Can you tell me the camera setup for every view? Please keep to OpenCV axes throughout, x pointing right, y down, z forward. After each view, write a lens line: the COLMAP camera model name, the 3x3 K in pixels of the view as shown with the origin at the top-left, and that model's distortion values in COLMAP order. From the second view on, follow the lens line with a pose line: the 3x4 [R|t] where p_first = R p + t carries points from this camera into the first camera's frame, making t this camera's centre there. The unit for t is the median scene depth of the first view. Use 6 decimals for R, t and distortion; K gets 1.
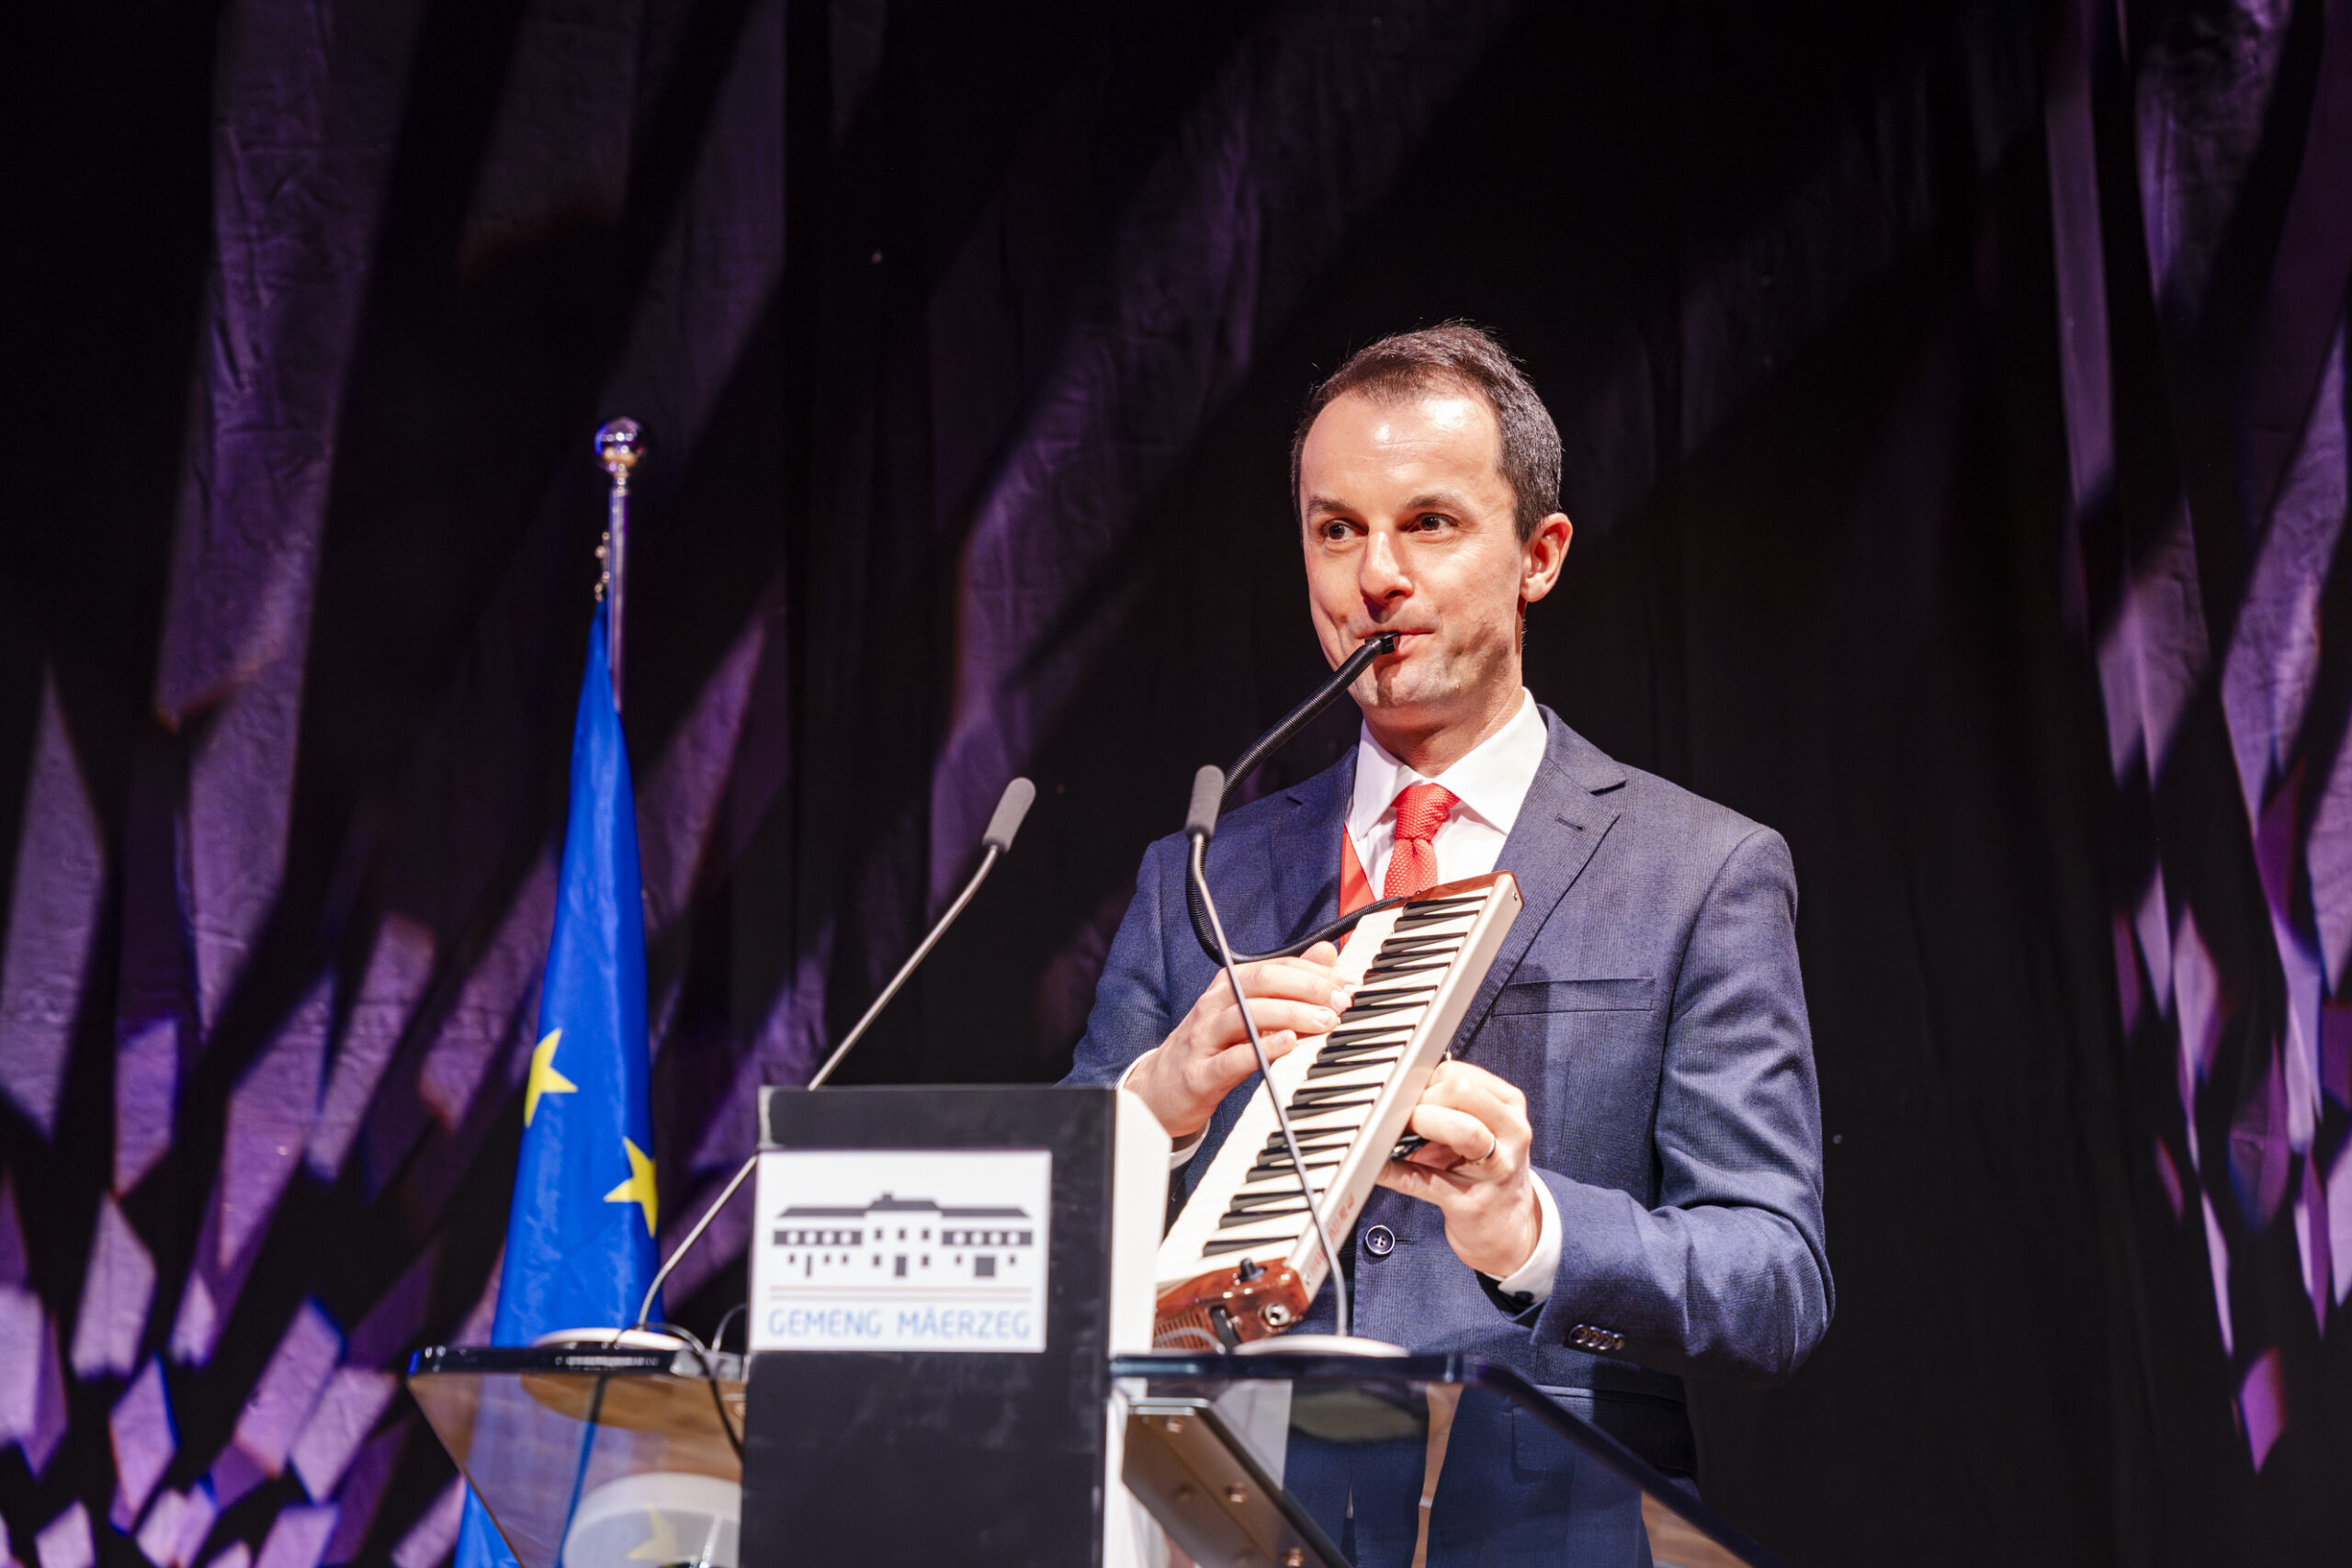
lens RADIAL K [[4538.8, 0, 1185.7], [0, 4538.8, 782.8], [0, 0, 1]] dist [0.031644, -0.140254]
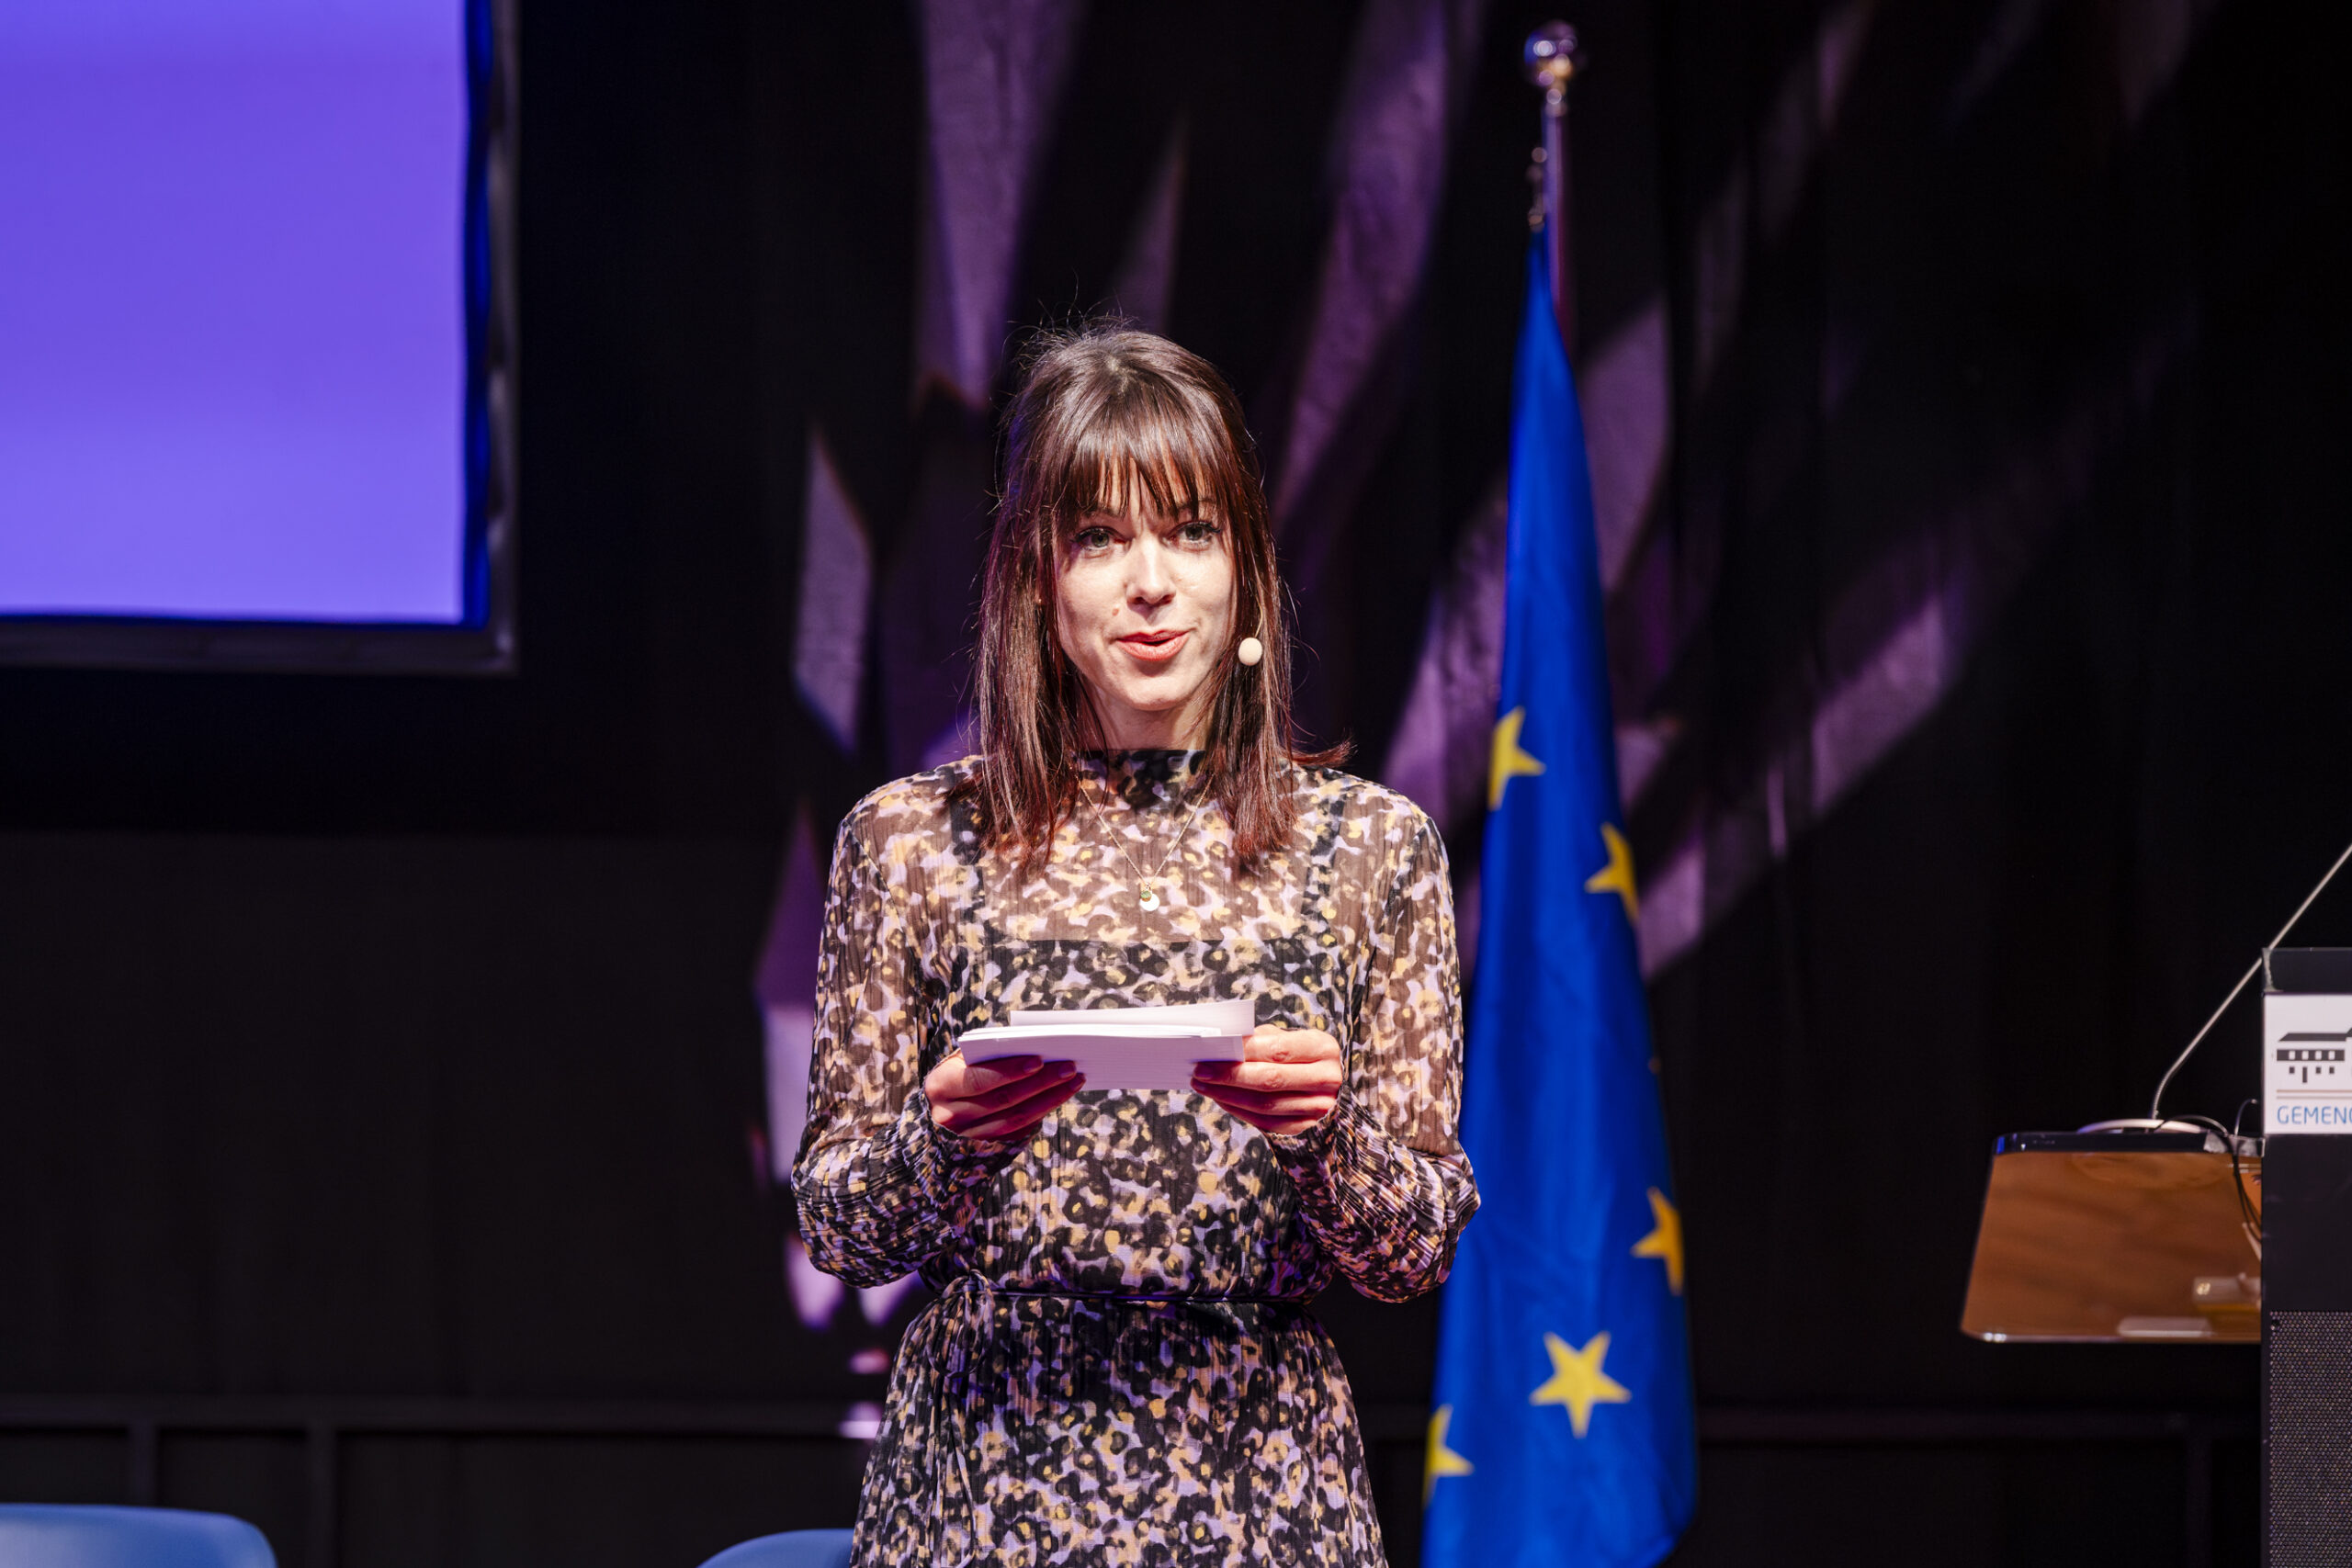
lens RADIAL K [[10367.9, 0, 1175.9], [0, 10367.9, 784.0], [0, 0, 1]] dist [0.085556, 2.695444]
pose [[0.999756, -0.020251, 0.008830, -0.462982], [0.018935, 0.991359, 0.129805, -0.411830], [-0.011383, -0.129606, 0.991500, -2.201543]]
